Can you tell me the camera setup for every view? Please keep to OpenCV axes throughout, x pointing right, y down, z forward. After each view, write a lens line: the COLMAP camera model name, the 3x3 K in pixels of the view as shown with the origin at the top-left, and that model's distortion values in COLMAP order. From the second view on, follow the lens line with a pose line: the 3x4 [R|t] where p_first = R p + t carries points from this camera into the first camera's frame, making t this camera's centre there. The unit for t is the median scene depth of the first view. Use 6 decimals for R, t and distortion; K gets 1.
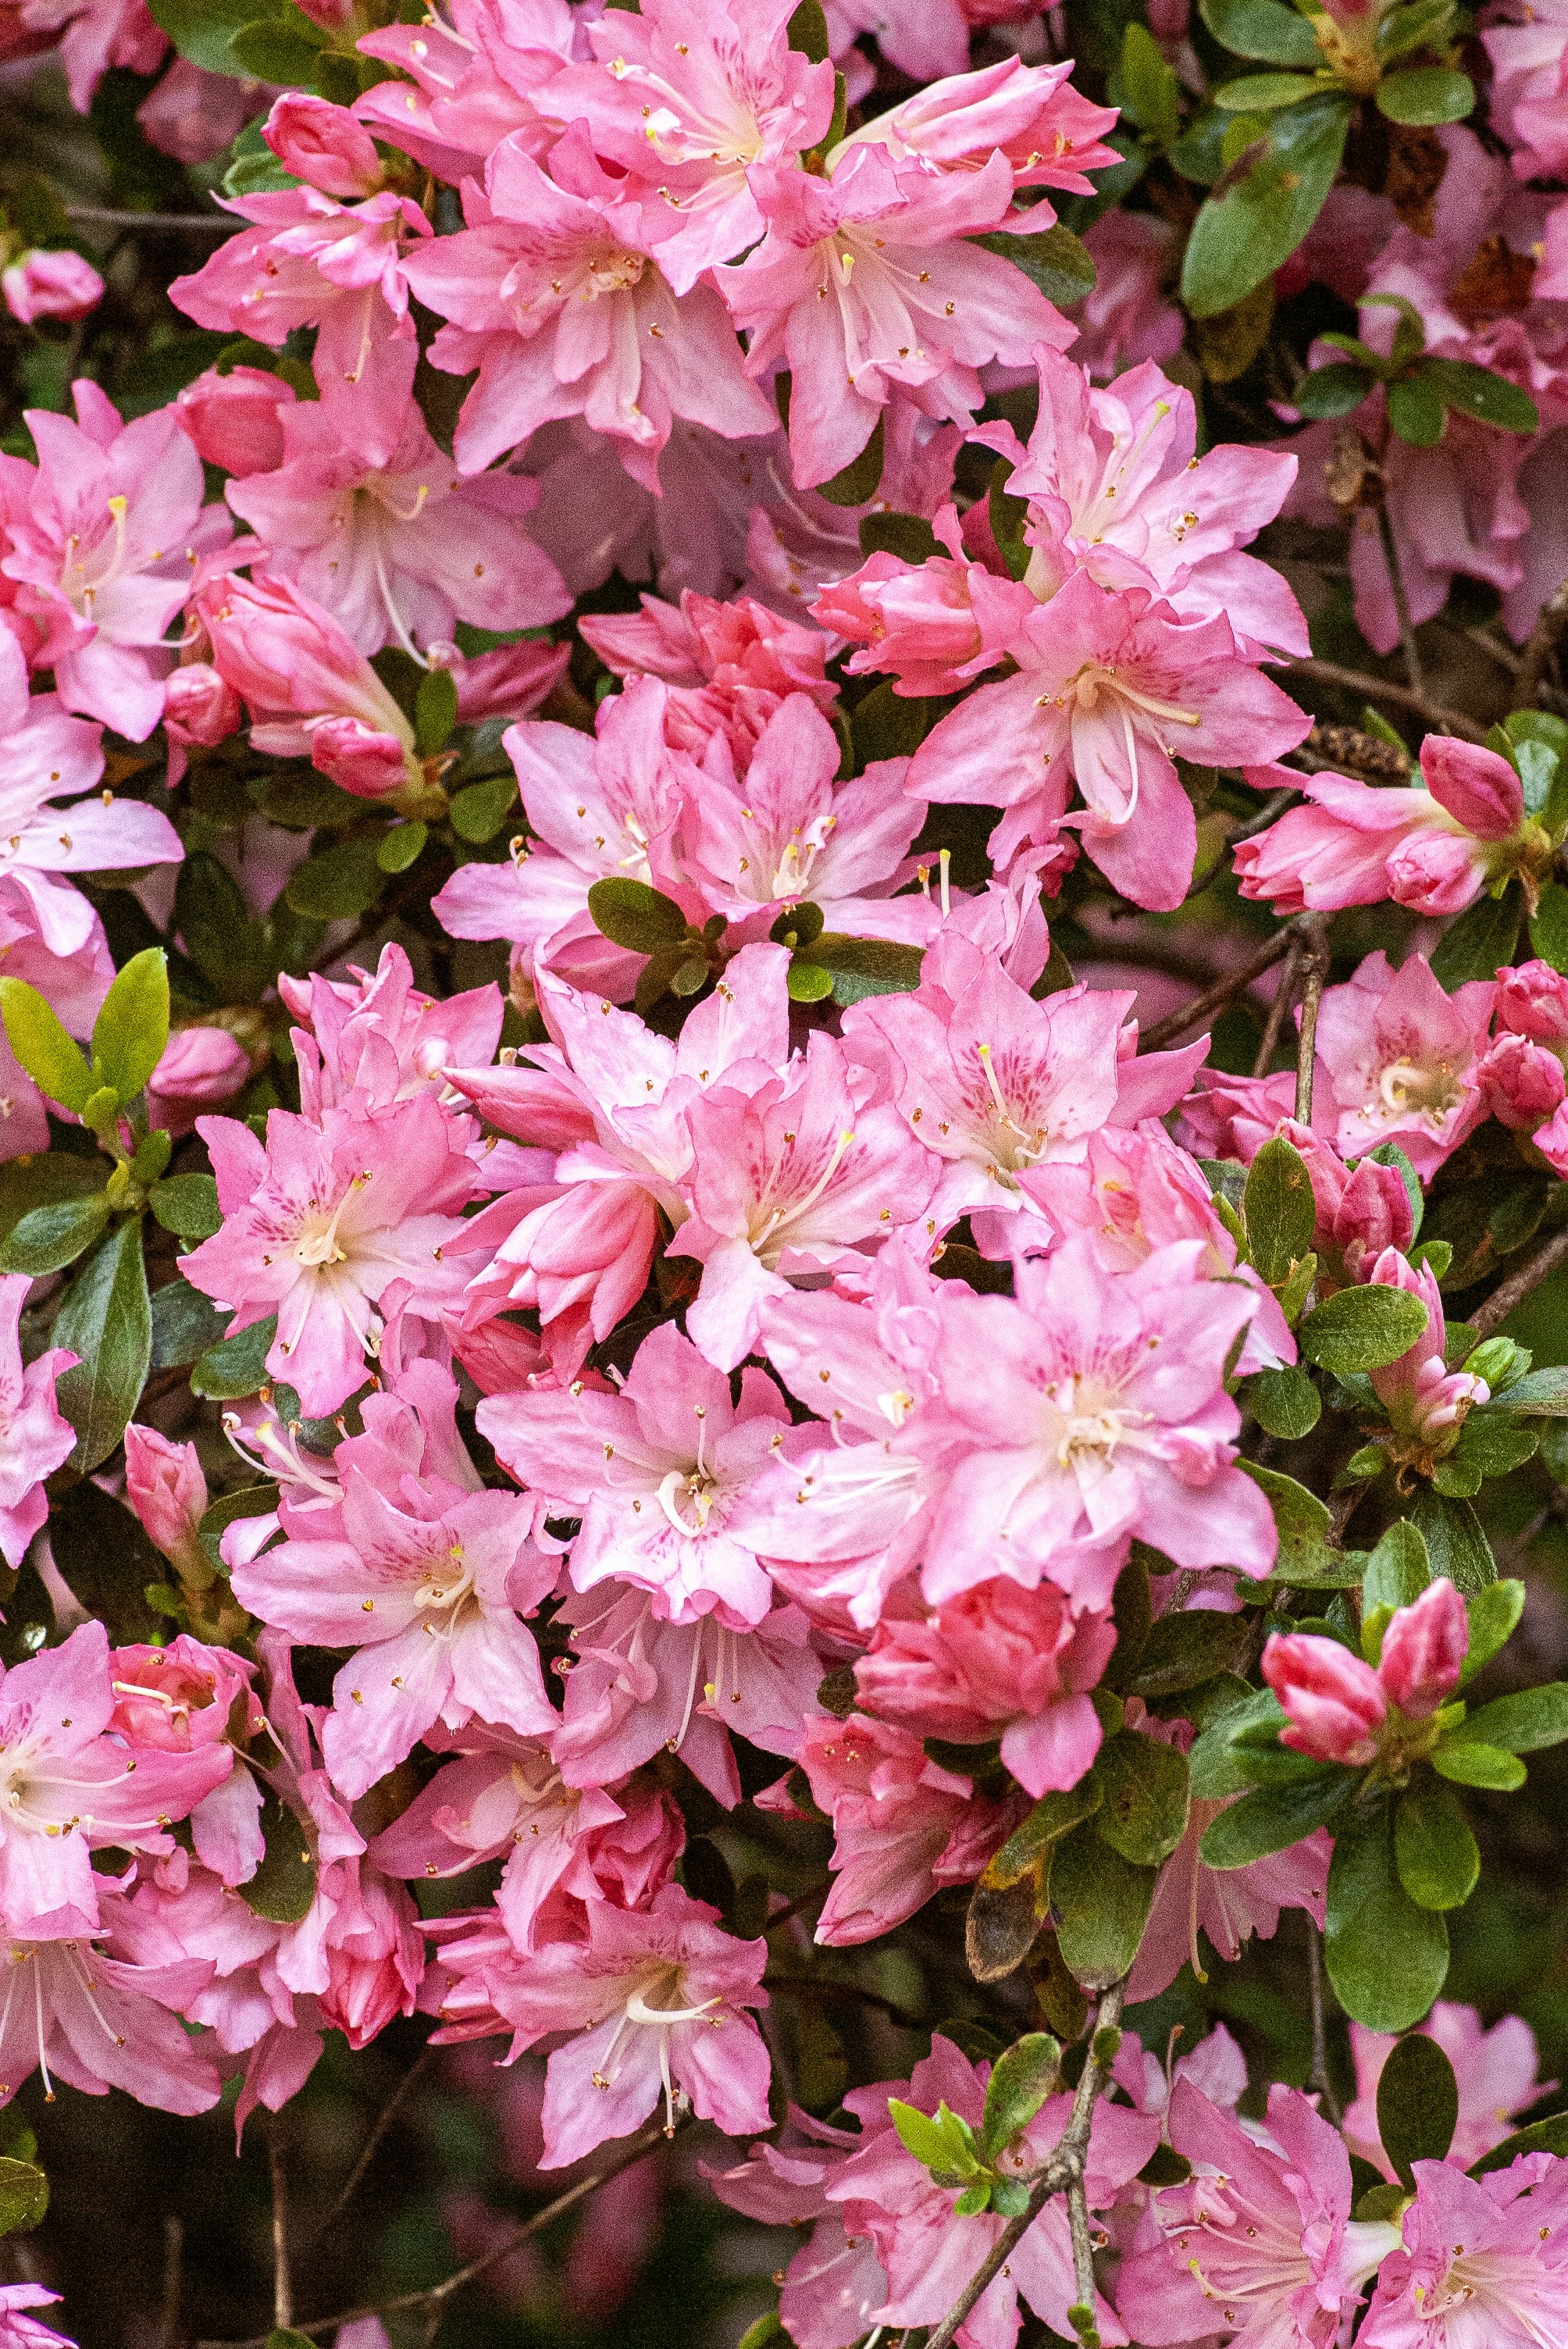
lens RADIAL K [[11232.1, 0, 784.0], [0, 11232.1, 1174.5], [0, 0, 1]] dist [0.136095, -0.426779]
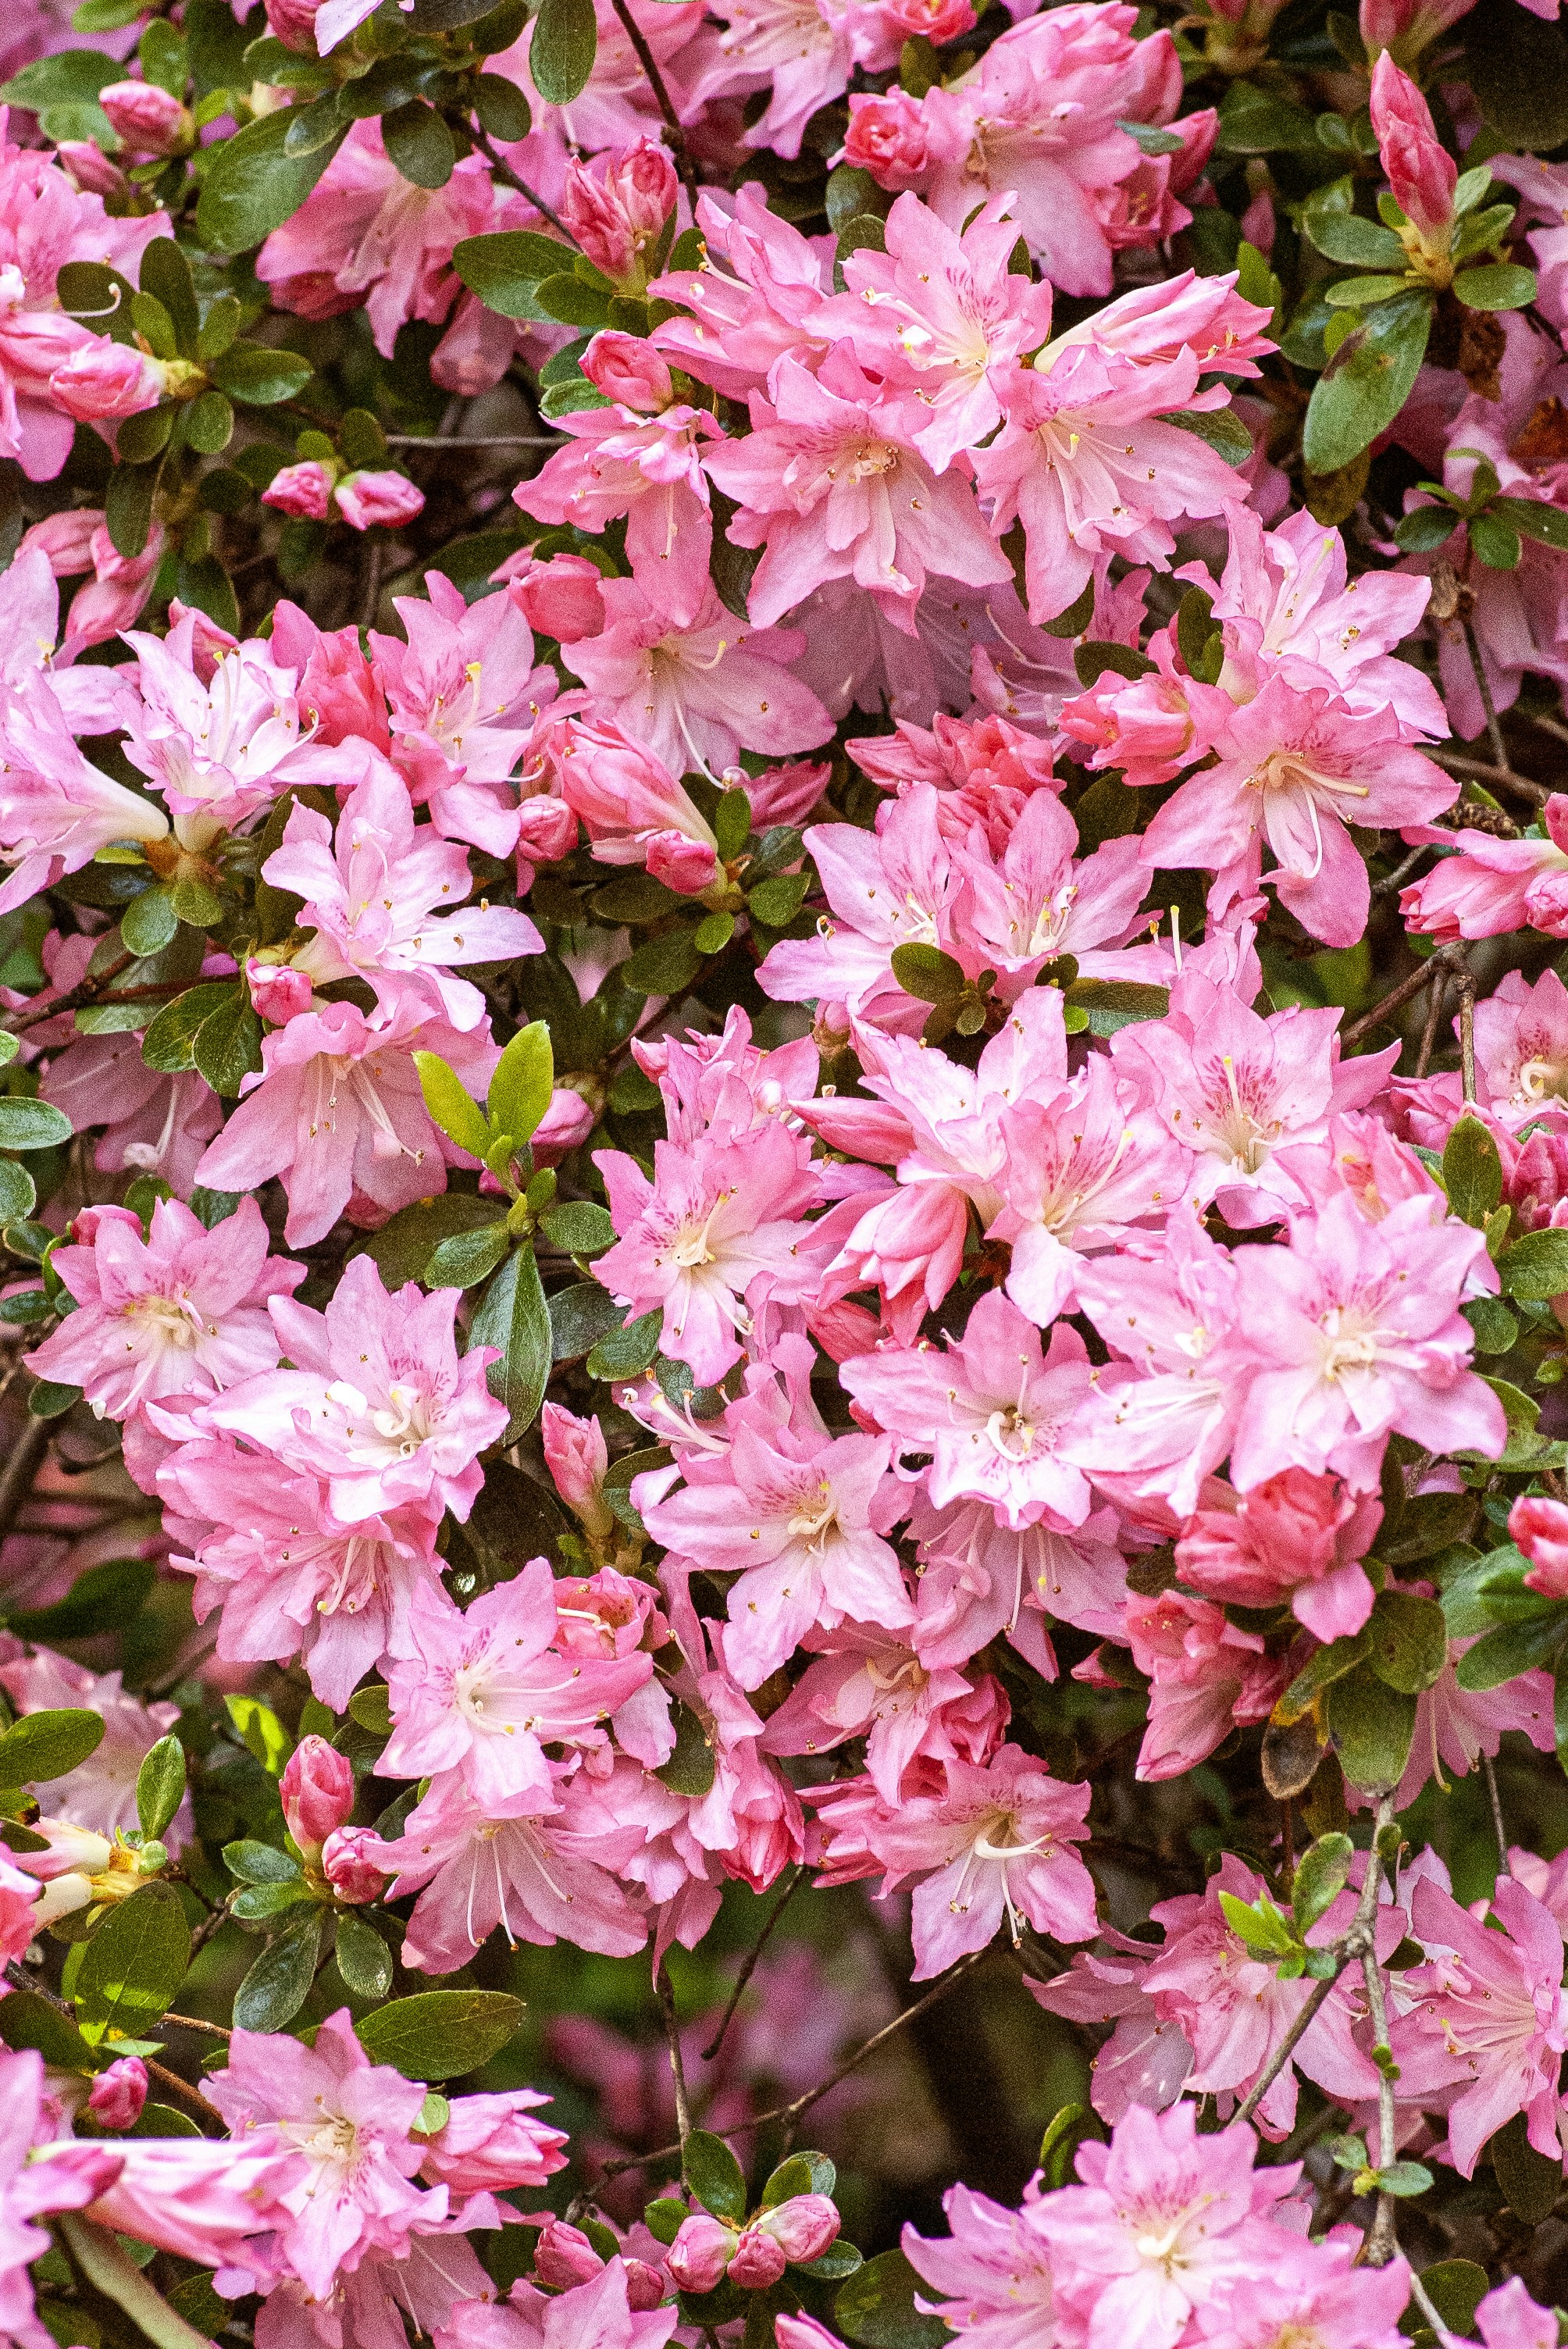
lens RADIAL K [[11232.1, 0, 784.0], [0, 11232.1, 1174.5], [0, 0, 1]] dist [0.136095, -0.426779]
pose [[0.996769, -0.055195, 0.058360, -0.103238], [0.056562, 0.998156, -0.022032, 0.025892], [-0.057037, 0.025262, 0.998052, -0.242097]]
